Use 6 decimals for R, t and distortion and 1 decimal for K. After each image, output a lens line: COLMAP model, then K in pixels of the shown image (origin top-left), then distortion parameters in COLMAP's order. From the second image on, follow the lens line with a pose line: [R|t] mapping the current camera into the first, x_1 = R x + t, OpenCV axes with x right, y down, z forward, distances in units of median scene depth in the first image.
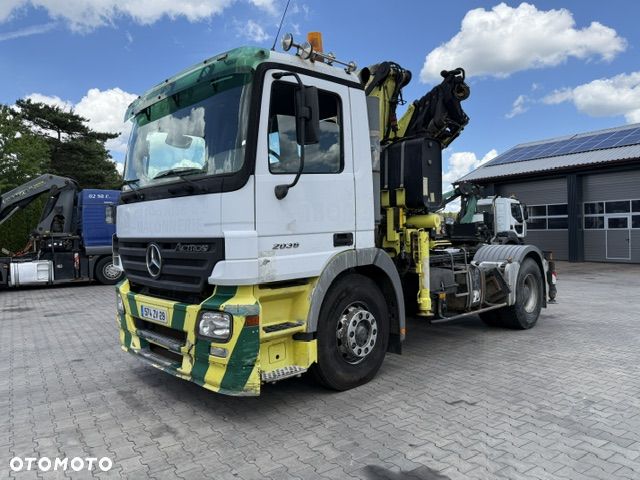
lens RADIAL K [[468.5, 0, 332.2], [0, 468.5, 237.4], [0, 0, 1]] dist [0.006230, -0.010119]
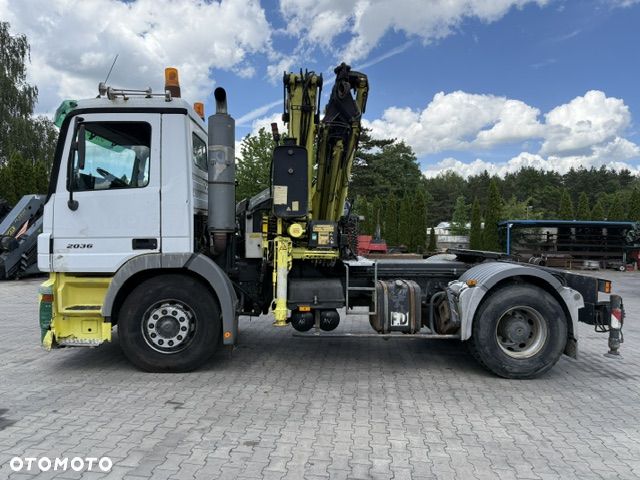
lens RADIAL K [[468.5, 0, 332.2], [0, 468.5, 237.4], [0, 0, 1]] dist [0.006230, -0.010119]
pose [[0.758560, 0.044608, -0.650074, 1.177550], [-0.037473, 0.998989, 0.024824, -0.059800], [0.650525, 0.005530, 0.759465, 0.414038]]
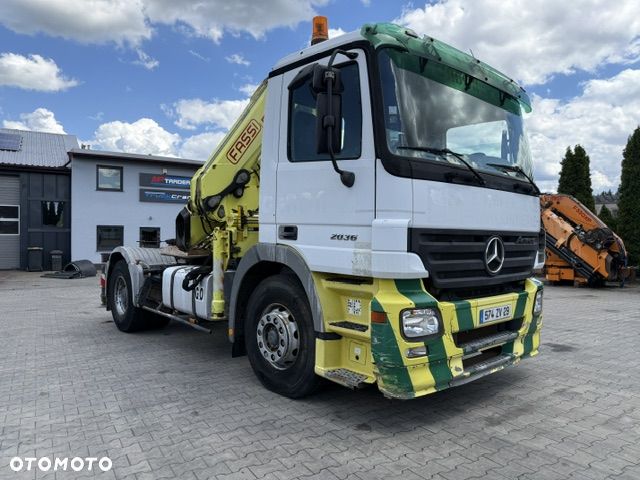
lens RADIAL K [[441.9, 0, 324.5], [0, 441.9, 243.7], [0, 0, 1]] dist [0.005437, -0.003154]
pose [[0.044037, 0.008279, 0.998996, -1.291109], [0.001146, 0.999965, -0.008338, 0.034636], [-0.999029, 0.001512, 0.044026, 1.330024]]
